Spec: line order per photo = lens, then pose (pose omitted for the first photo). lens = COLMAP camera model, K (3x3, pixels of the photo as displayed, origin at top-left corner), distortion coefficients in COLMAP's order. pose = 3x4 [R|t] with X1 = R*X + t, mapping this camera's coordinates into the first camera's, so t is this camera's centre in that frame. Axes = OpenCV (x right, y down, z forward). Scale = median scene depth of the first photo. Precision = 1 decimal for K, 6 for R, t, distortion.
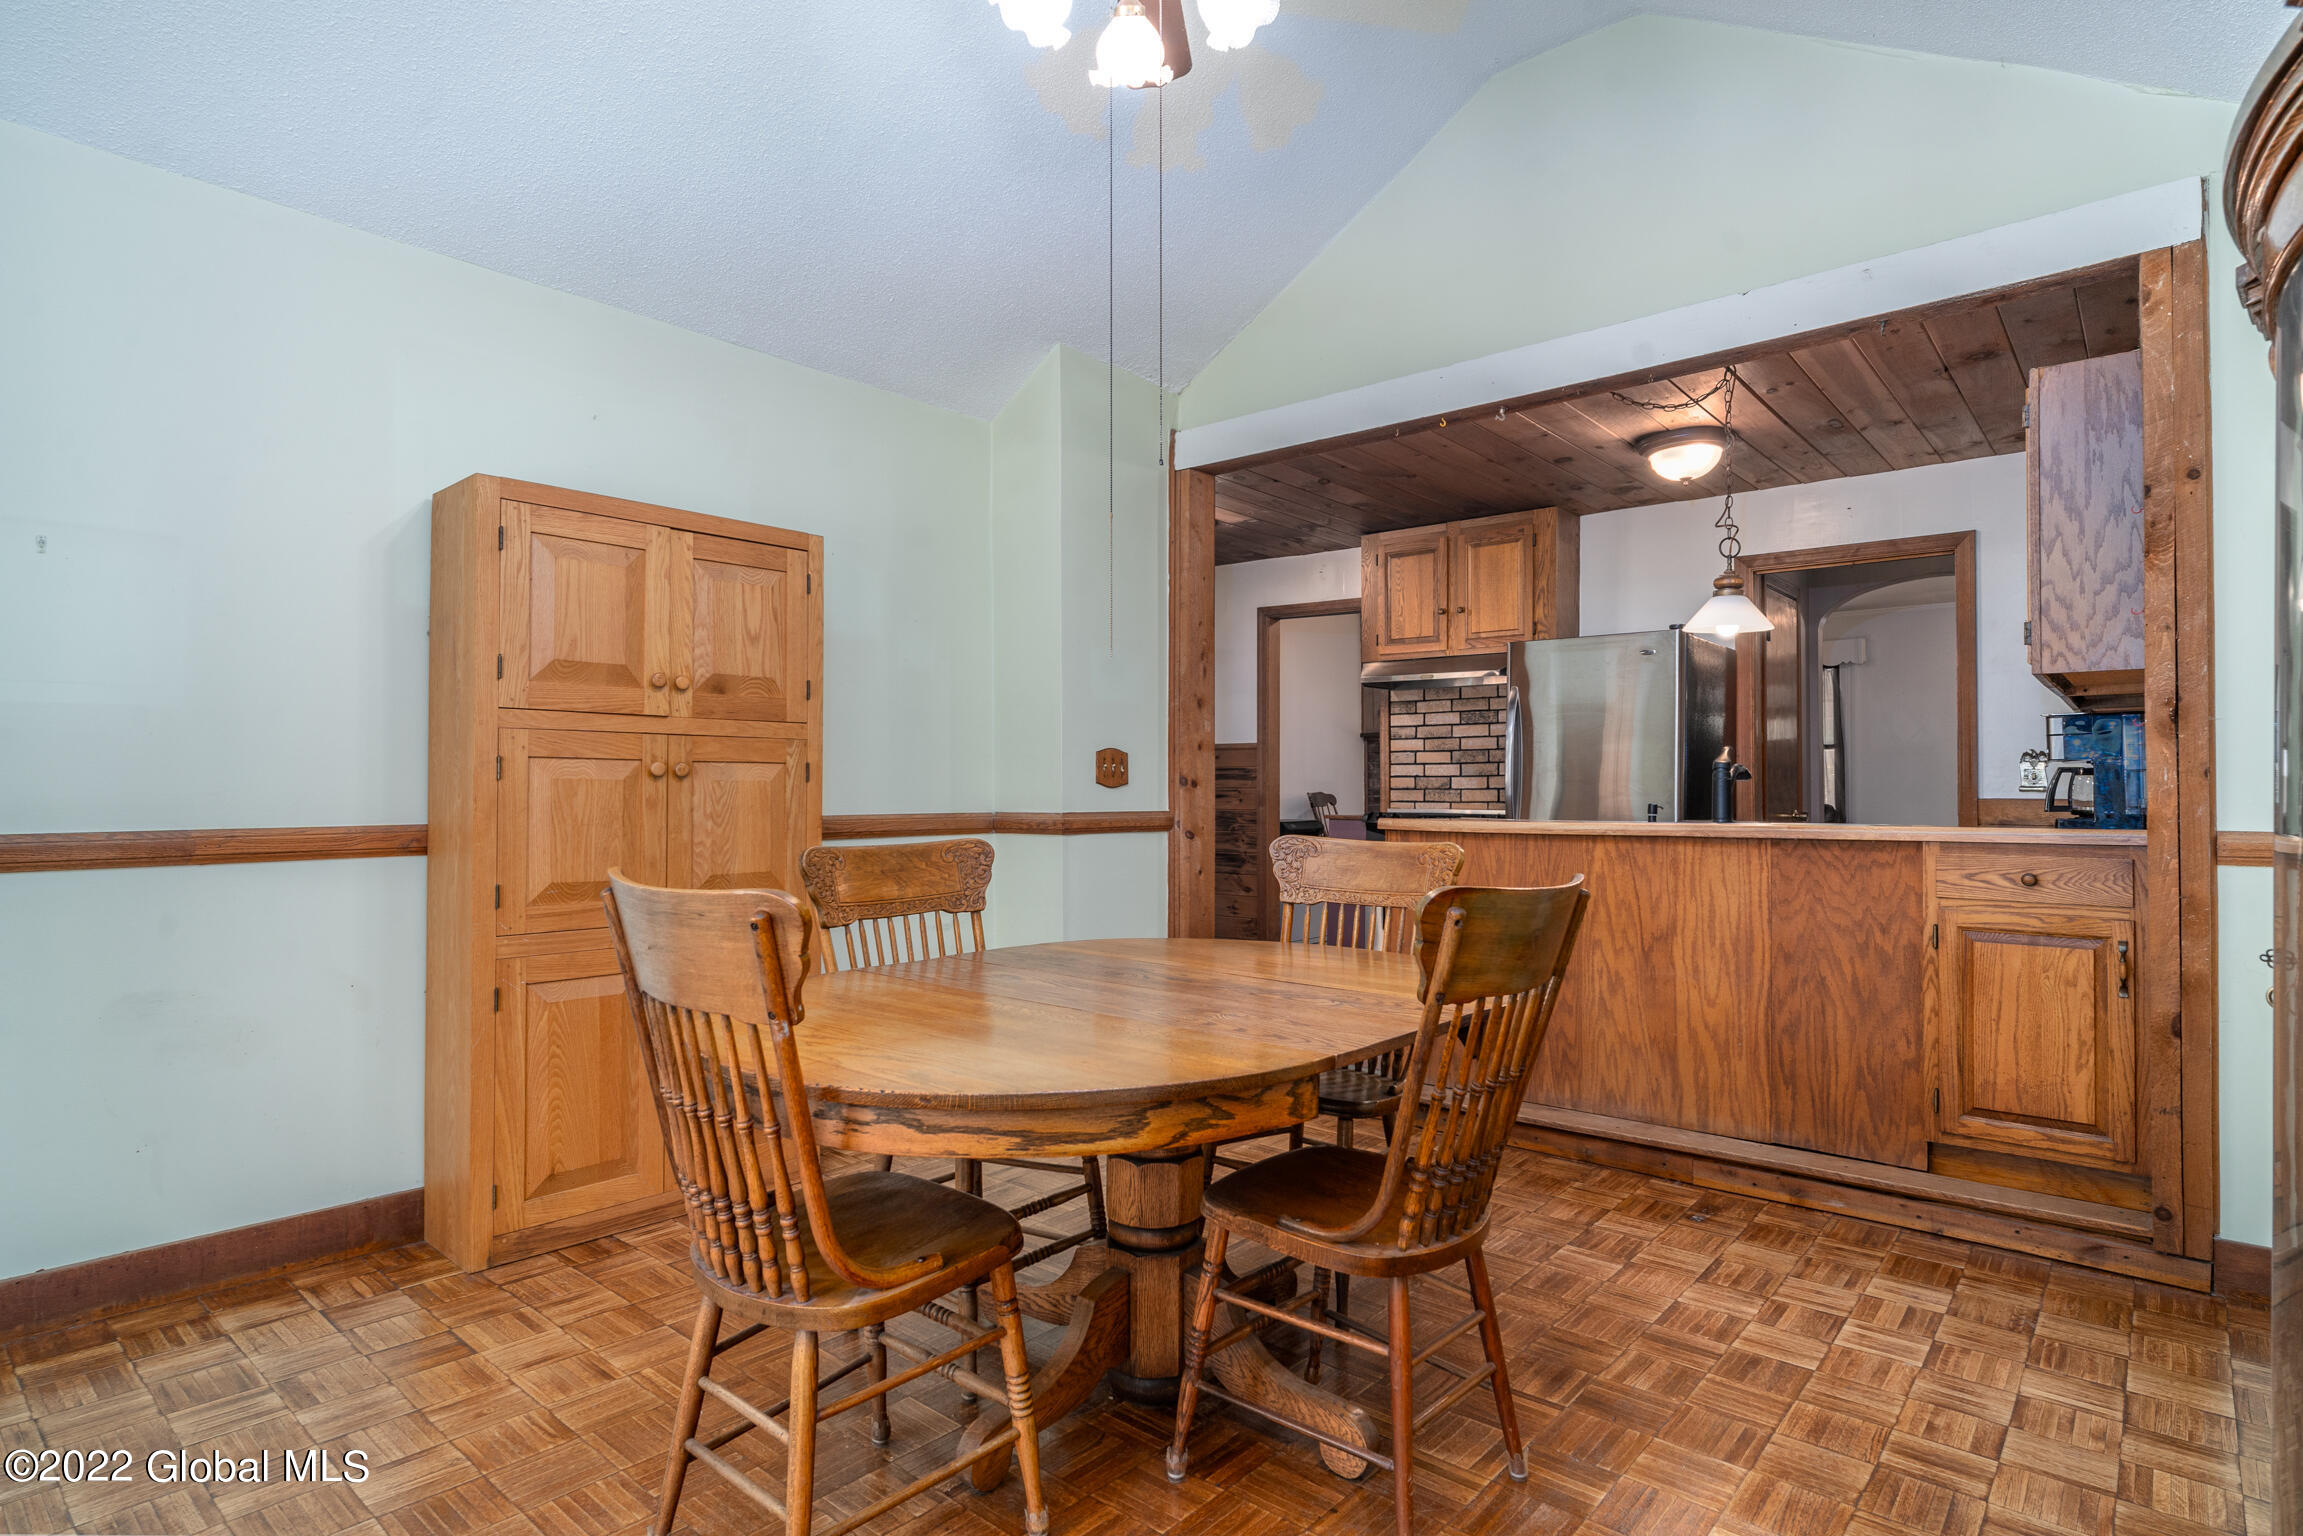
lens RADIAL K [[1186.9, 0, 1152.6], [0, 1186.9, 771.4], [0, 0, 1]] dist [-0.007635, 0.004113]
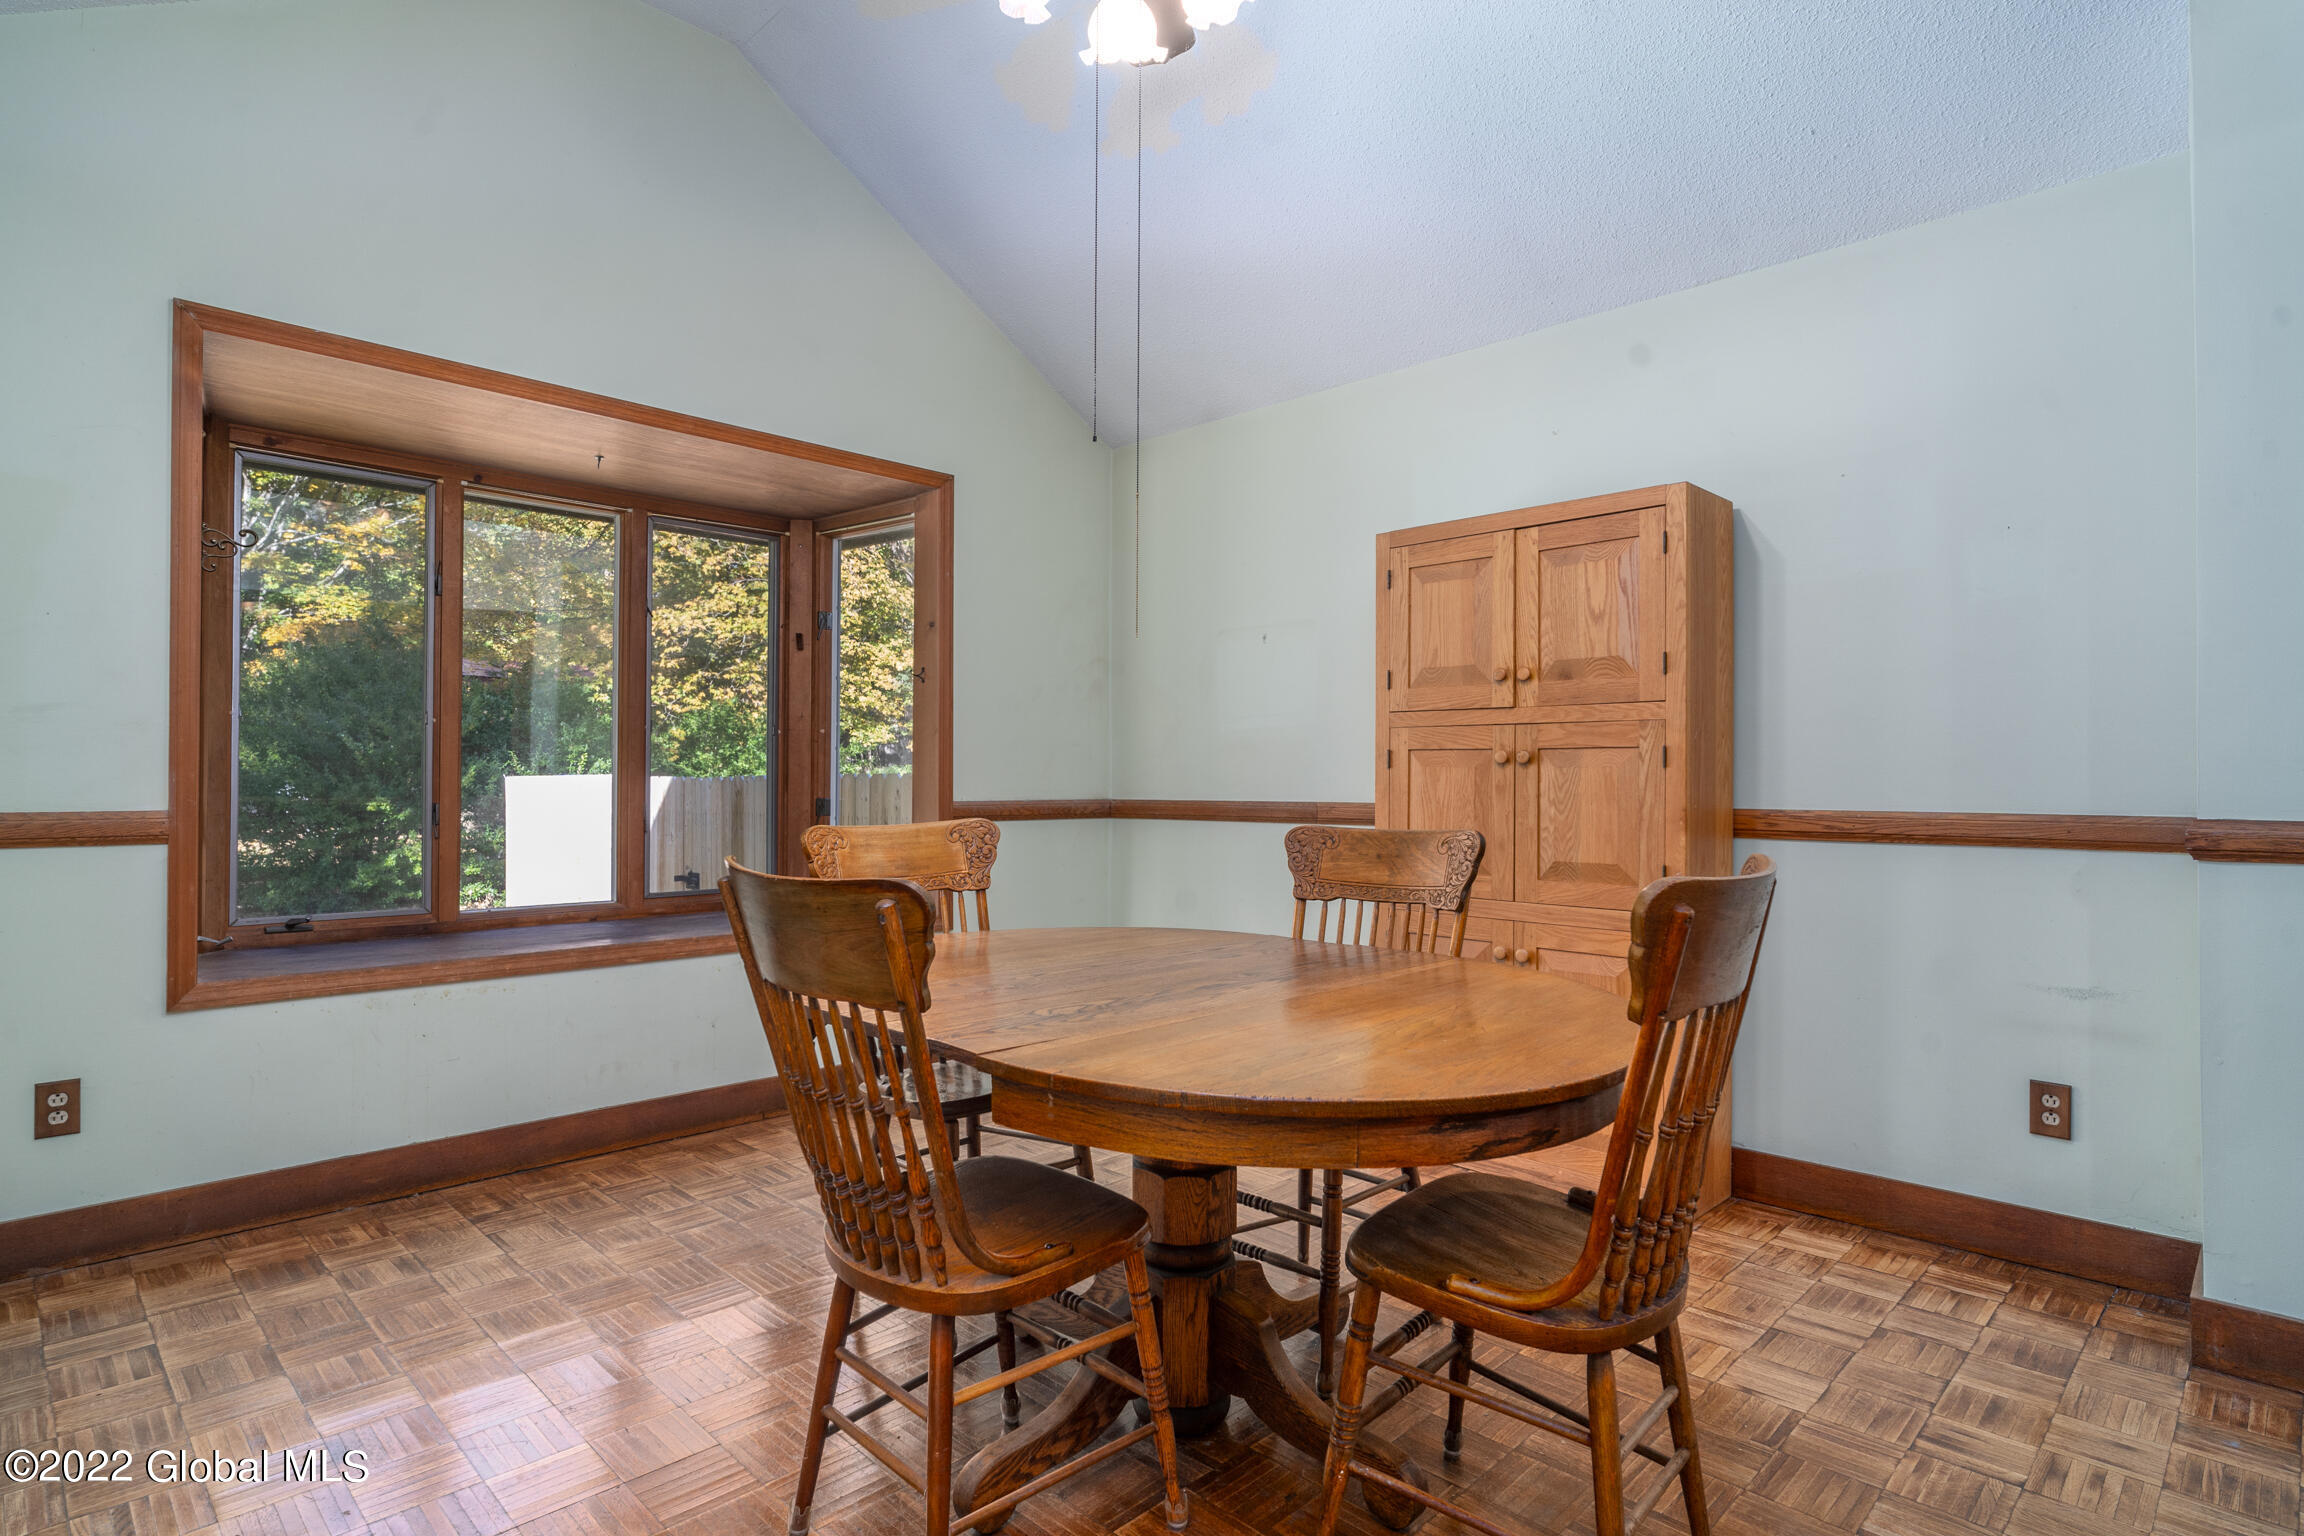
lens RADIAL K [[1187.5, 0, 1153.5], [0, 1187.5, 771.9], [0, 0, 1]] dist [-0.007635, 0.004113]
pose [[-0.073081, -0.007521, -0.997298, 0.664664], [0.009600, 0.999920, -0.008244, 0.016874], [0.997280, -0.010176, -0.073003, 0.745707]]
